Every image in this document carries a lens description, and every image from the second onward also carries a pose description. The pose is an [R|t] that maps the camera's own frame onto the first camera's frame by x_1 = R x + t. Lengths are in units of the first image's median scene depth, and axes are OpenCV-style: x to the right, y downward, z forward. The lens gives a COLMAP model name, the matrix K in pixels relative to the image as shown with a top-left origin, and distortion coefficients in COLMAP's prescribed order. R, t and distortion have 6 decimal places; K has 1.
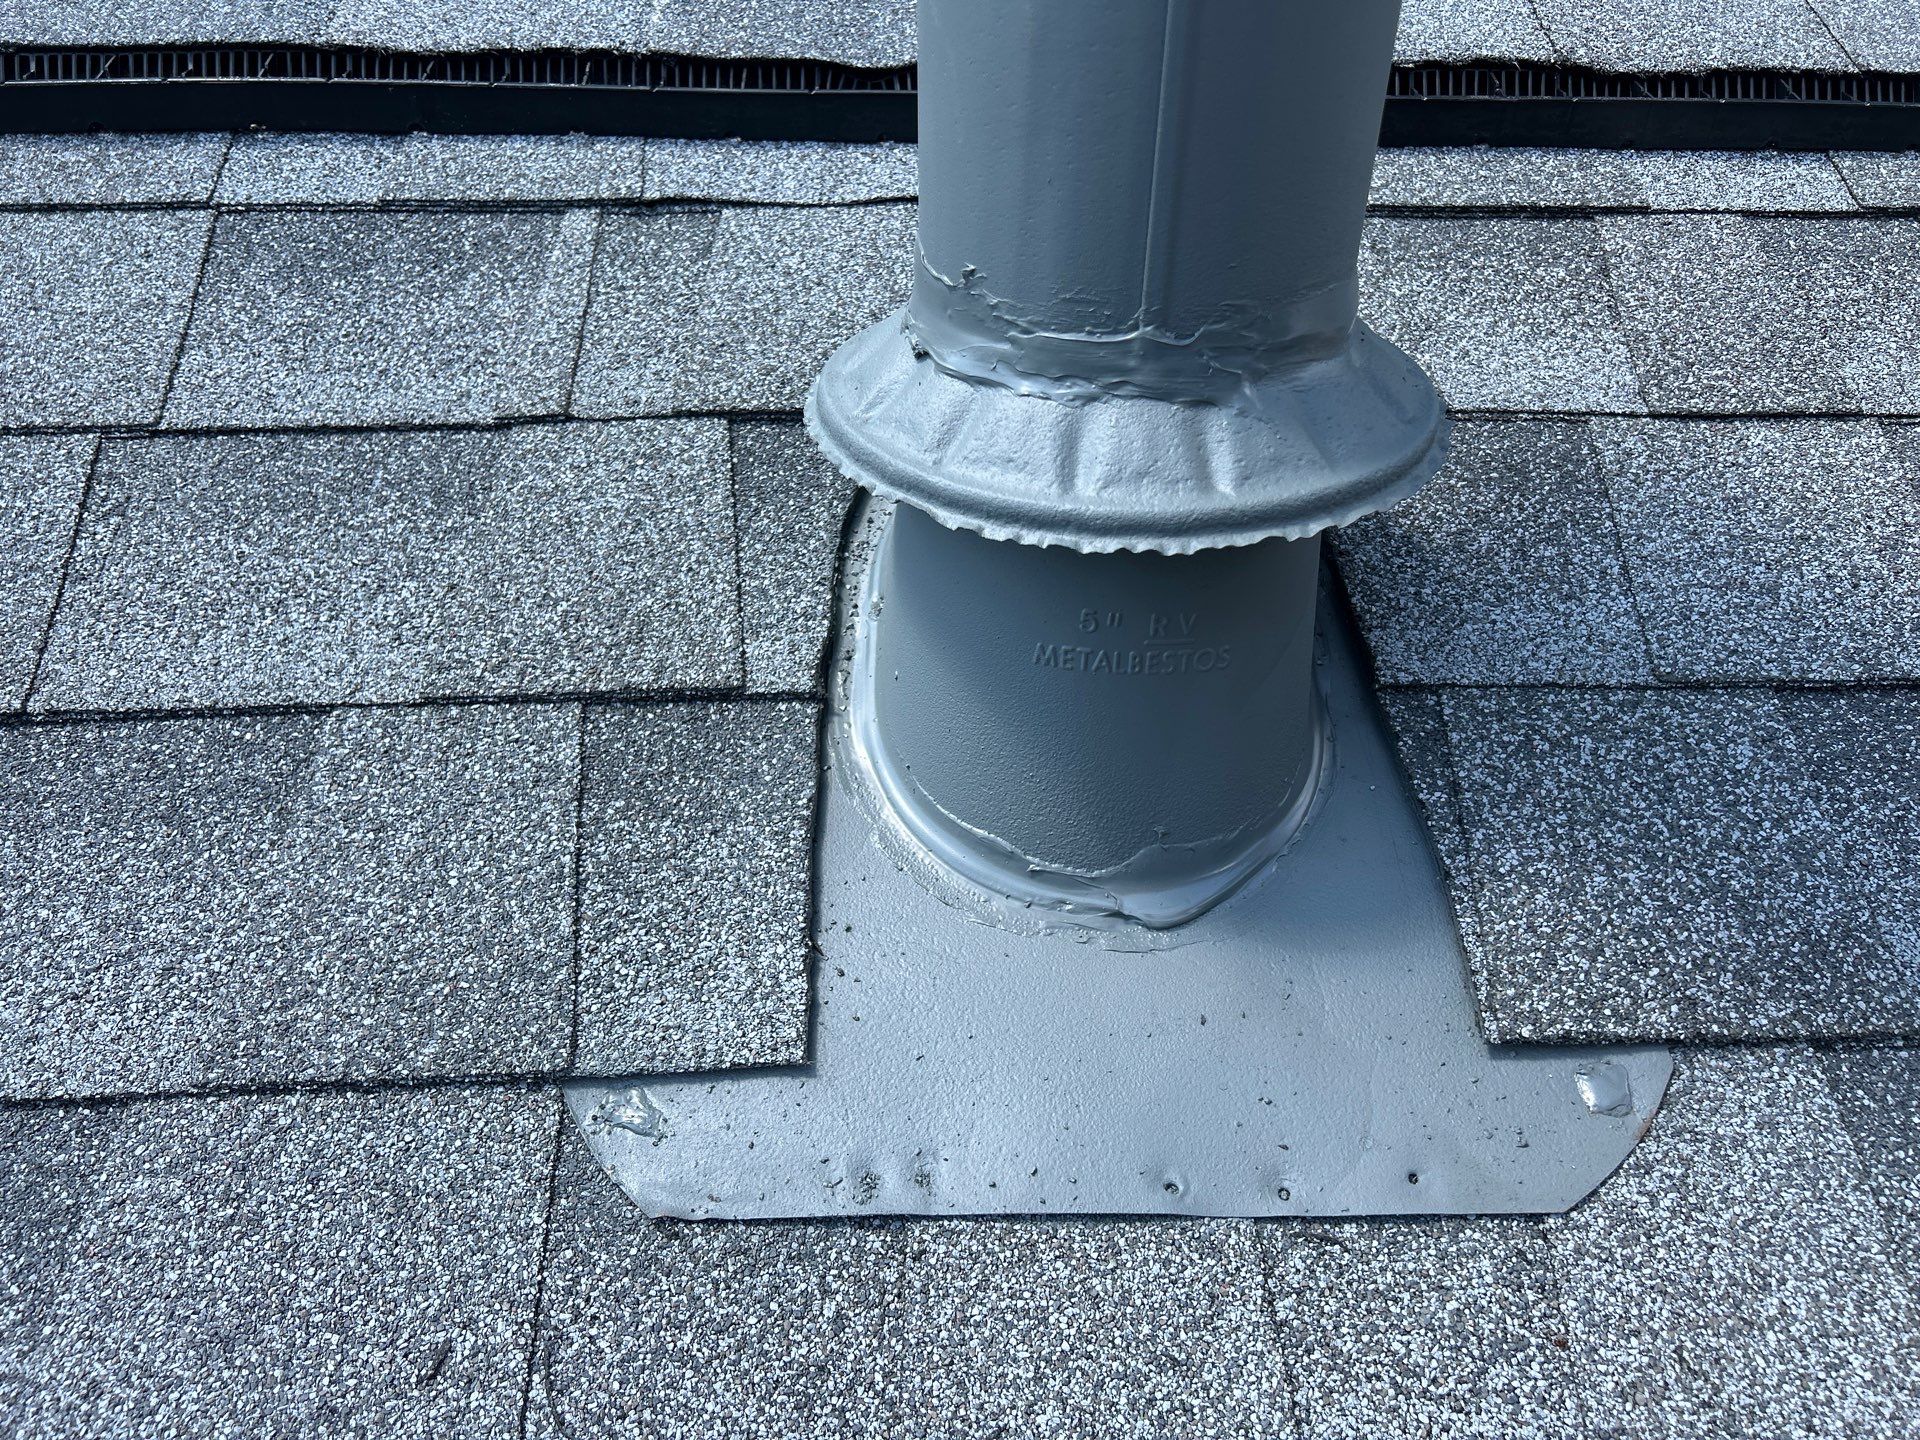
lens RADIAL K [[1419.1, 0, 989.2], [0, 1419.1, 725.8], [0, 0, 1]] dist [0.051358, -0.071660]
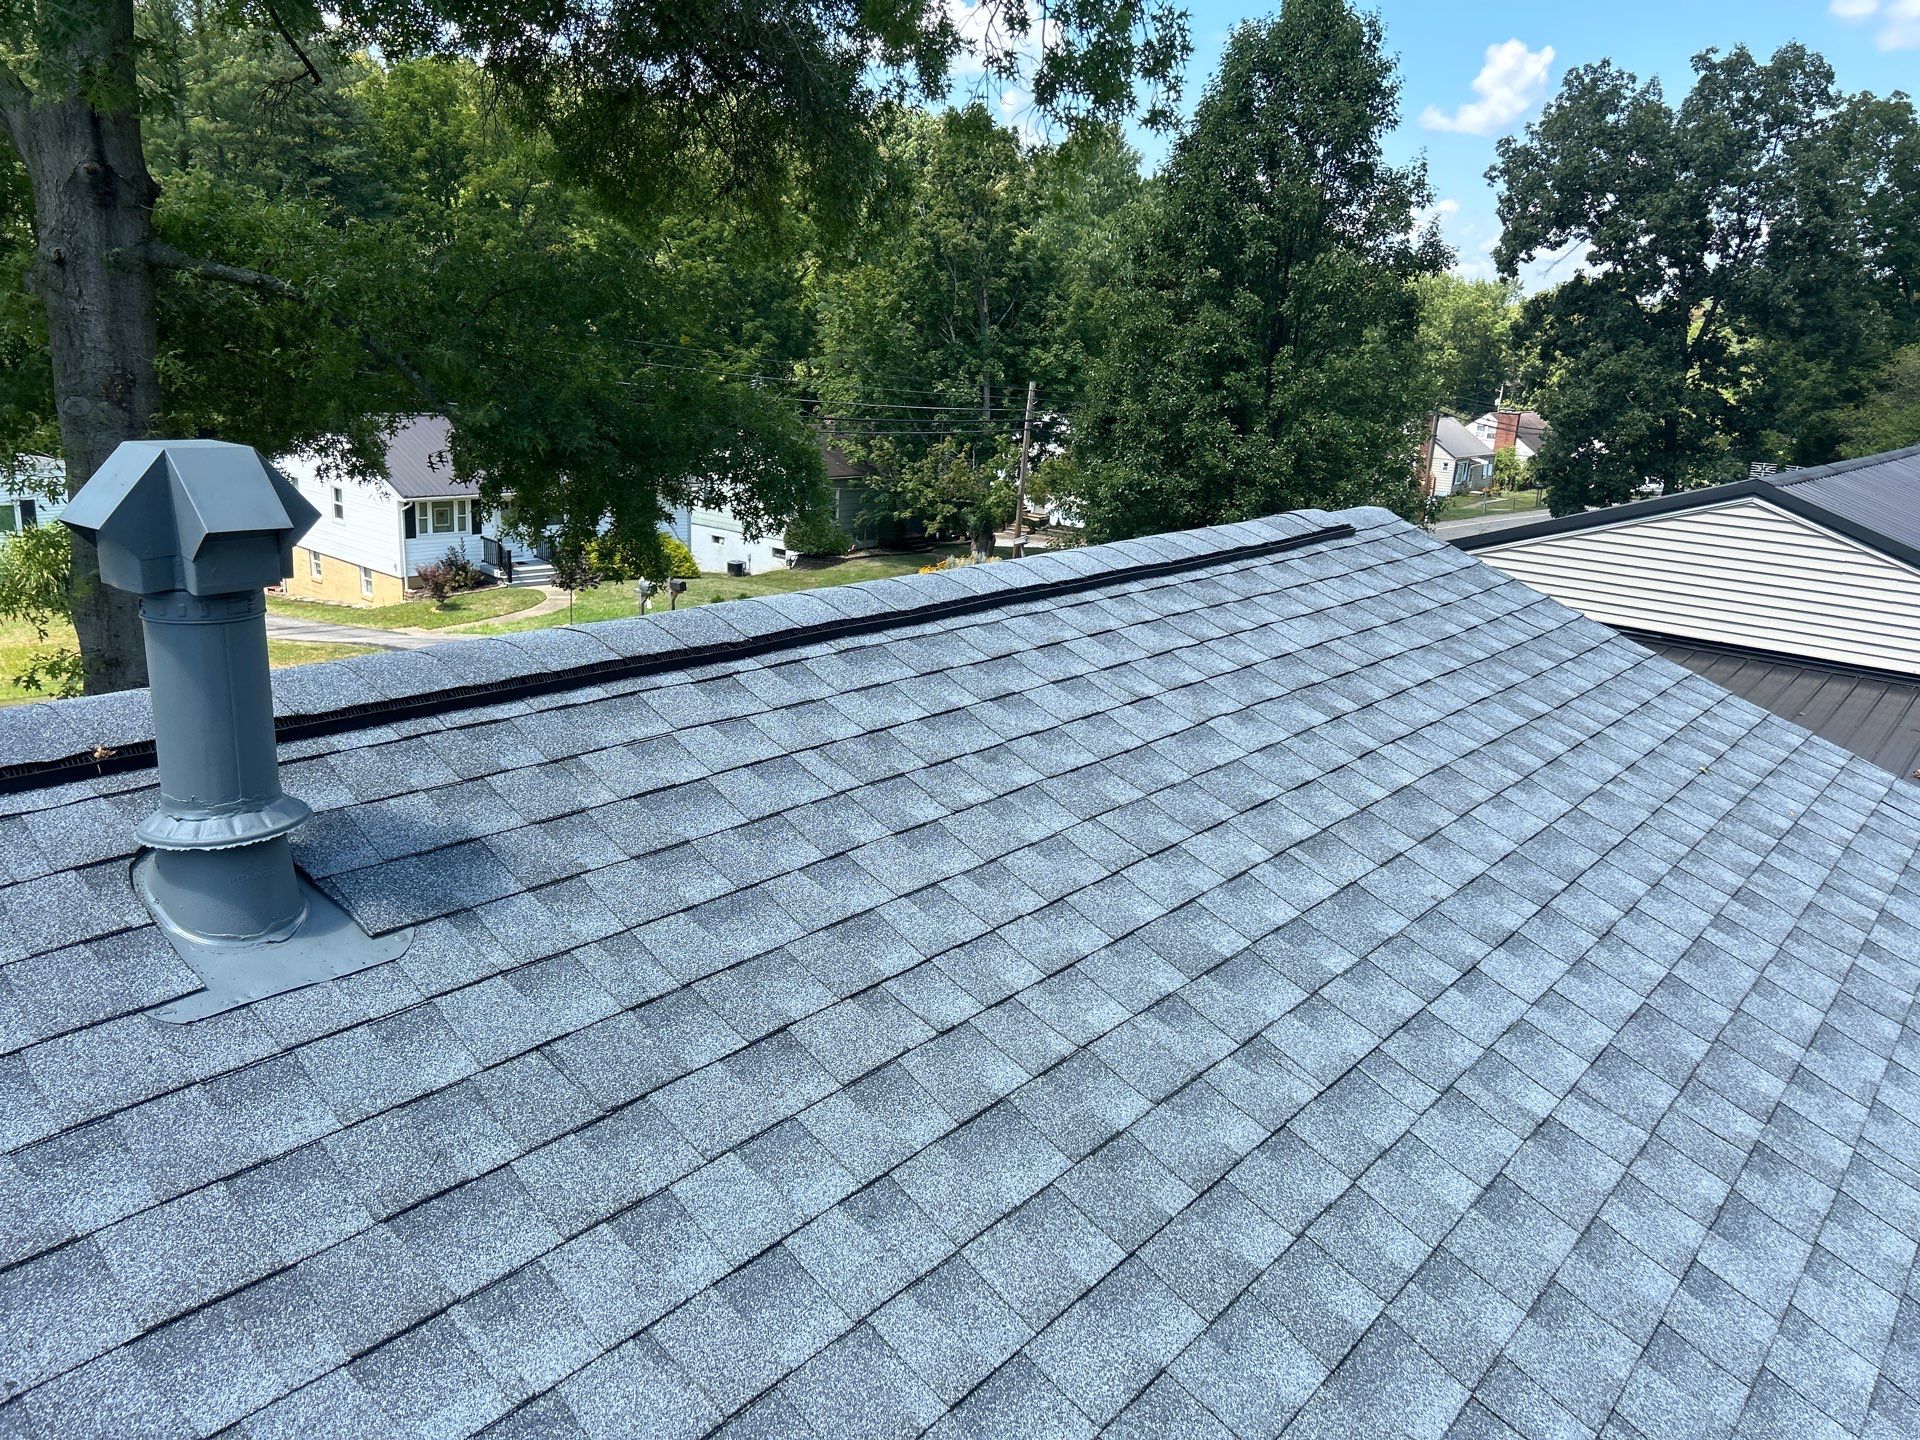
lens RADIAL K [[1419.1, 0, 989.2], [0, 1419.1, 725.8], [0, 0, 1]] dist [0.051358, -0.071660]
pose [[0.657858, -0.188839, 0.729083, -1.264898], [0.424511, 0.892599, -0.151849, 0.966519], [-0.622104, 0.409399, 0.667368, -2.878150]]
